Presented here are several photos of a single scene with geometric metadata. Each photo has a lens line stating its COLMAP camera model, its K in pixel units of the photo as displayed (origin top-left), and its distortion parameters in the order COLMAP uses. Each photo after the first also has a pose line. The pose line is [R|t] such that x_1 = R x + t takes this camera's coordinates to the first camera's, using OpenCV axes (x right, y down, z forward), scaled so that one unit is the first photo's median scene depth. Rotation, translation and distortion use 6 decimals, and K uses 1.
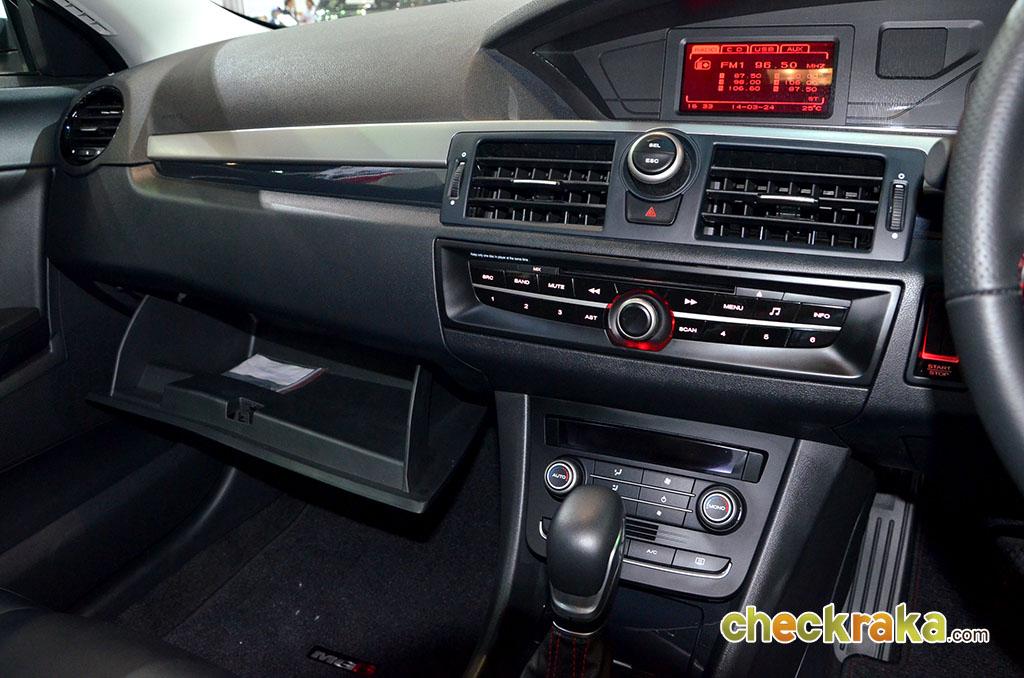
lens RADIAL K [[796.7, 0, 512.5], [0, 796.7, 320.6], [0, 0, 1]] dist [-0.138078, 0.066262]
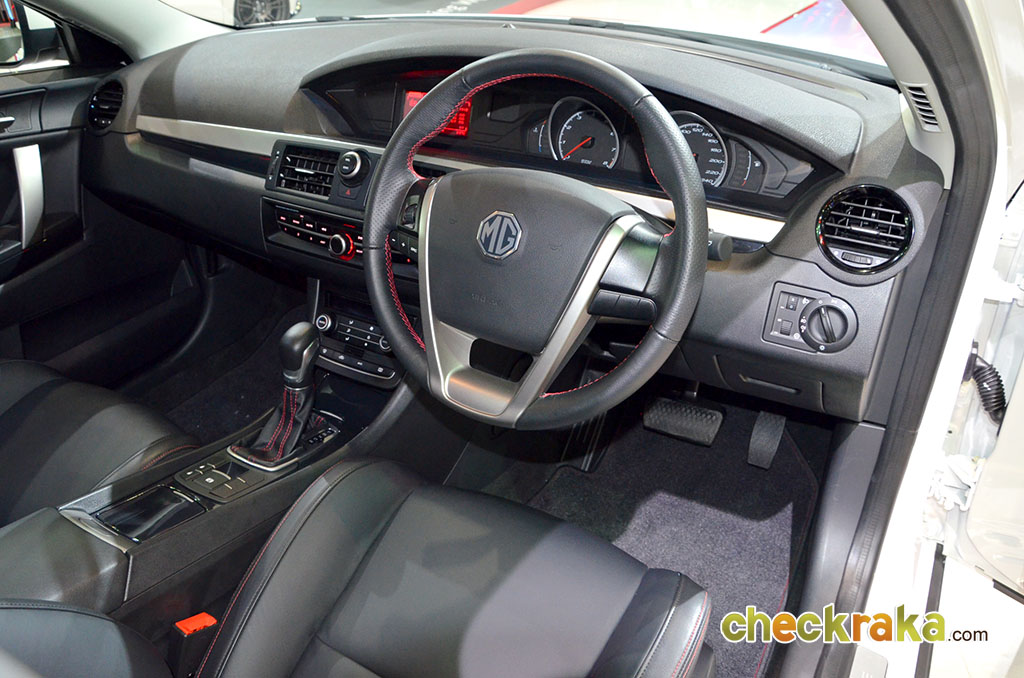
lens RADIAL K [[812.7, 0, 530.7], [0, 812.7, 324.9], [0, 0, 1]] dist [-0.091604, 0.007851]
pose [[0.994751, 0.073713, -0.070966, 0.704216], [-0.063781, 0.989025, 0.133275, -0.092820], [0.080011, -0.128049, 0.988535, -0.910161]]
